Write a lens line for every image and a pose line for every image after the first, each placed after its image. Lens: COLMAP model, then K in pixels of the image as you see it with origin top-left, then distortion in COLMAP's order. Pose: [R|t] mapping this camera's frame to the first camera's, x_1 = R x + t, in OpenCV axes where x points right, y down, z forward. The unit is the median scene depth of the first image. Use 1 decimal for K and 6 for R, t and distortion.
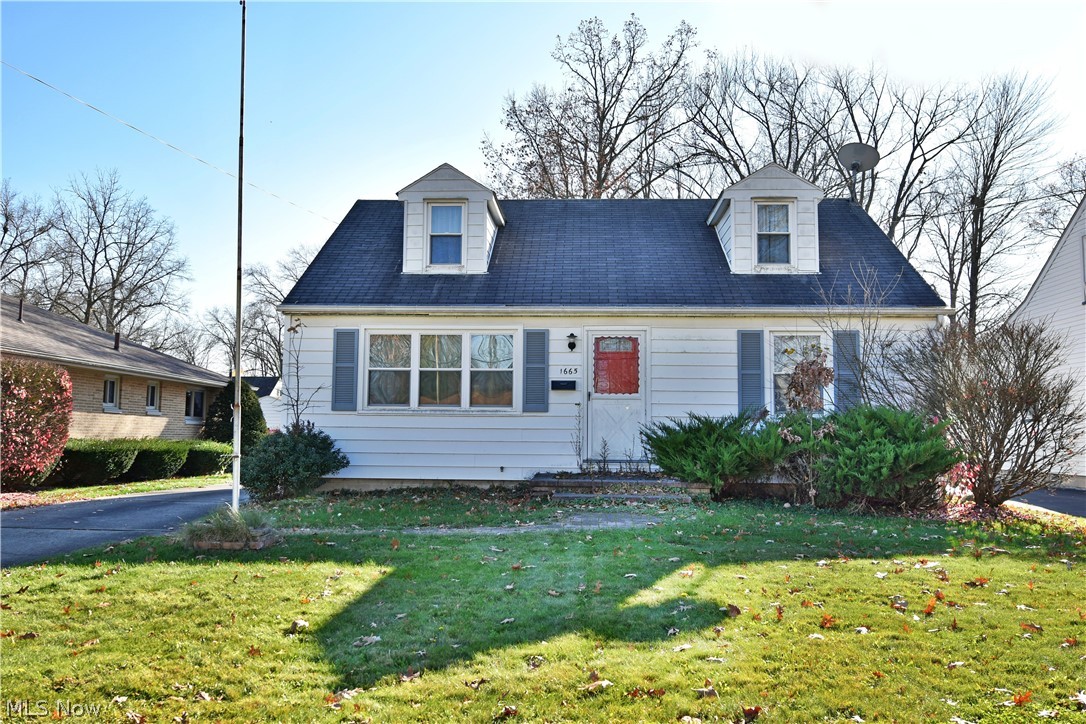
lens RADIAL K [[874.1, 0, 543.2], [0, 874.1, 365.9], [0, 0, 1]] dist [-0.014399, -0.004197]
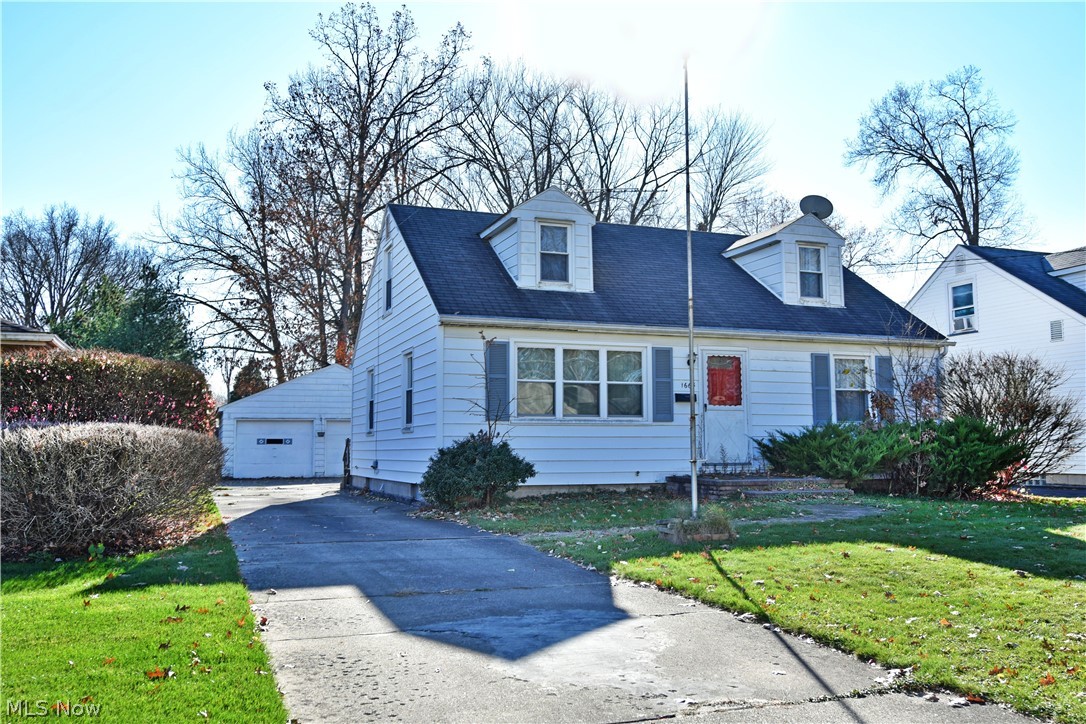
lens RADIAL K [[941.2, 0, 542.9], [0, 941.2, 359.6], [0, 0, 1]] dist [-0.002453, 0.001626]
pose [[0.917109, 0.025069, 0.397848, -0.627647], [-0.021026, 0.999673, -0.014523, -0.005497], [-0.398082, 0.004954, 0.917336, -0.040771]]
